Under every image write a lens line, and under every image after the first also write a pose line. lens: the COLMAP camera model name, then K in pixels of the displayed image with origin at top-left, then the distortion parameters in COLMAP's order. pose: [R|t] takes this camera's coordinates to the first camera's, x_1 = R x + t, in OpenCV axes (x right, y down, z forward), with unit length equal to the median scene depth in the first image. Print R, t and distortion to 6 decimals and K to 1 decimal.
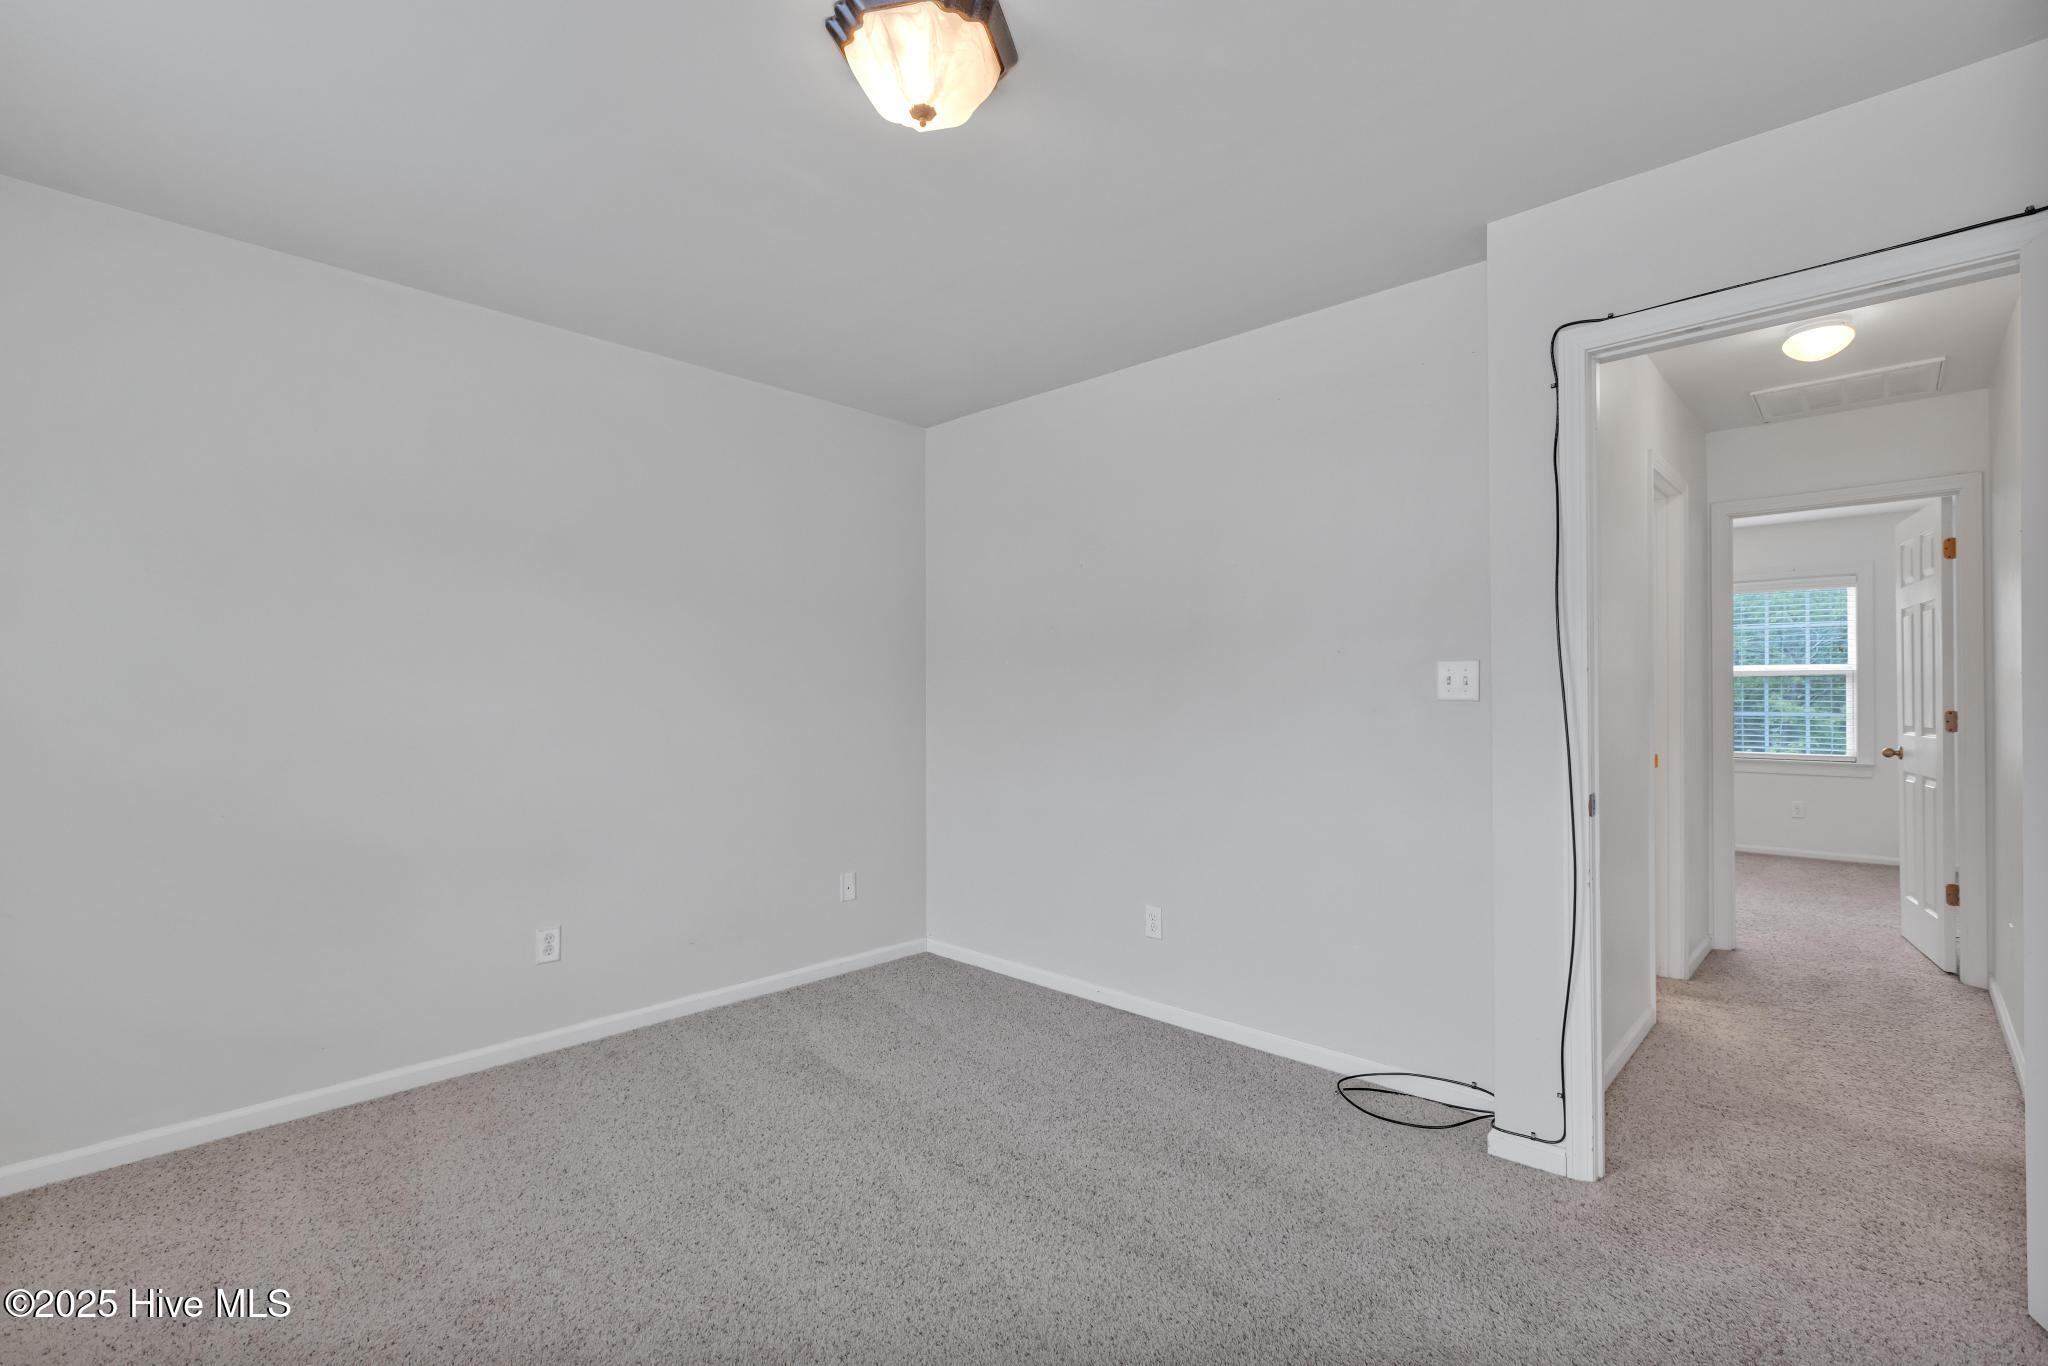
lens RADIAL K [[919.2, 0, 1026.3], [0, 919.2, 693.8], [0, 0, 1]] dist [0.002198, -0.001657]
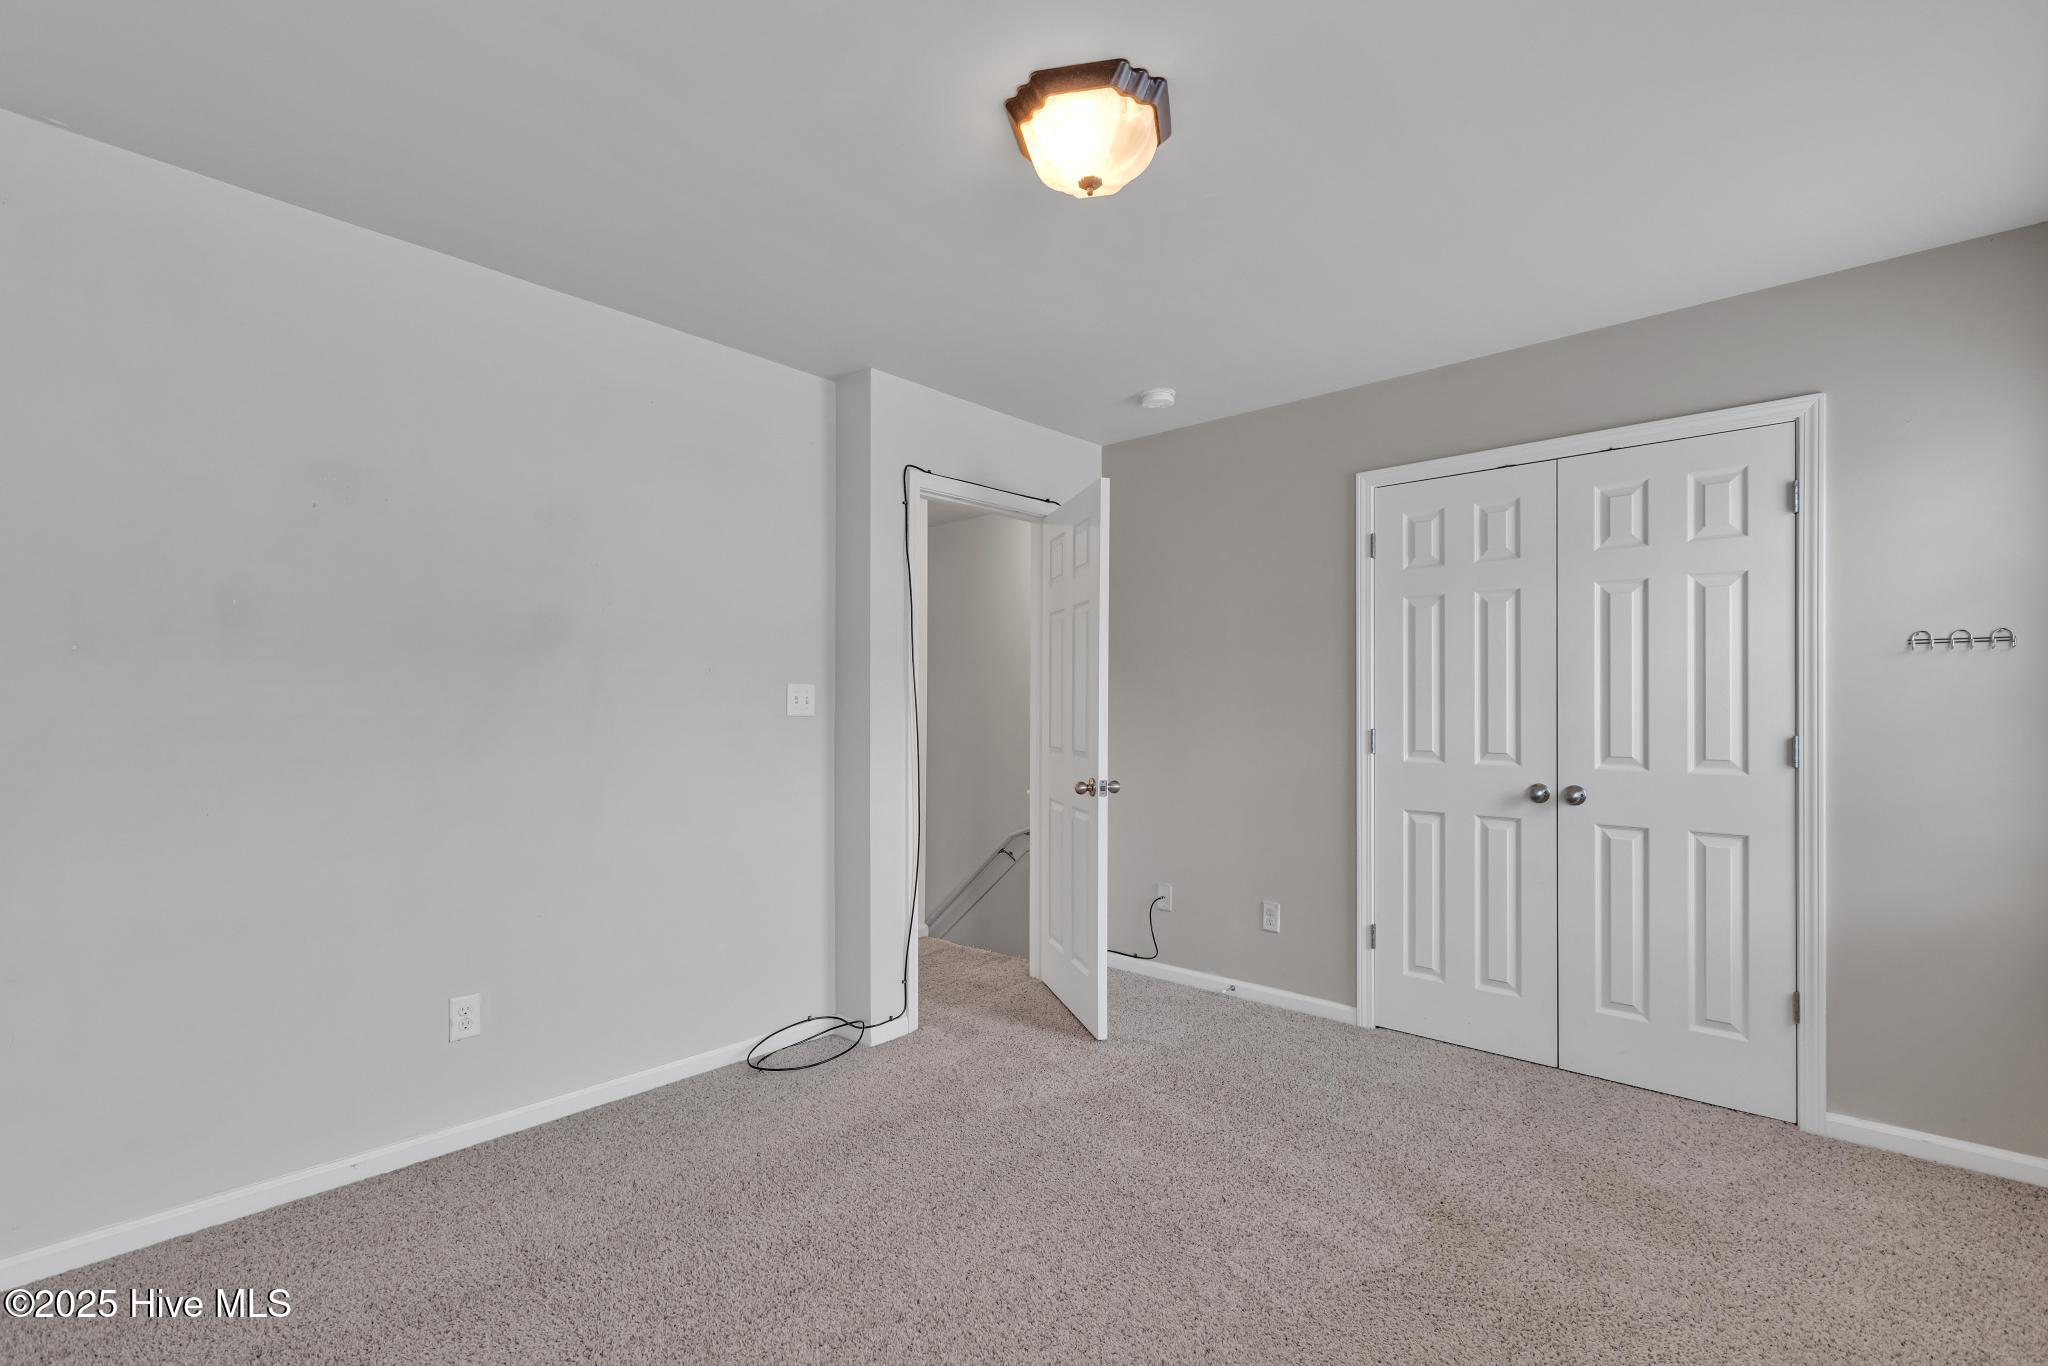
lens RADIAL K [[919.2, 0, 1027.7], [0, 919.2, 688.4], [0, 0, 1]] dist [0.002198, -0.001657]
pose [[-0.031736, 0.025710, 0.999166, -0.784460], [-0.003227, 0.999661, -0.025825, 0.001499], [-0.999491, -0.004044, -0.031642, 0.720388]]
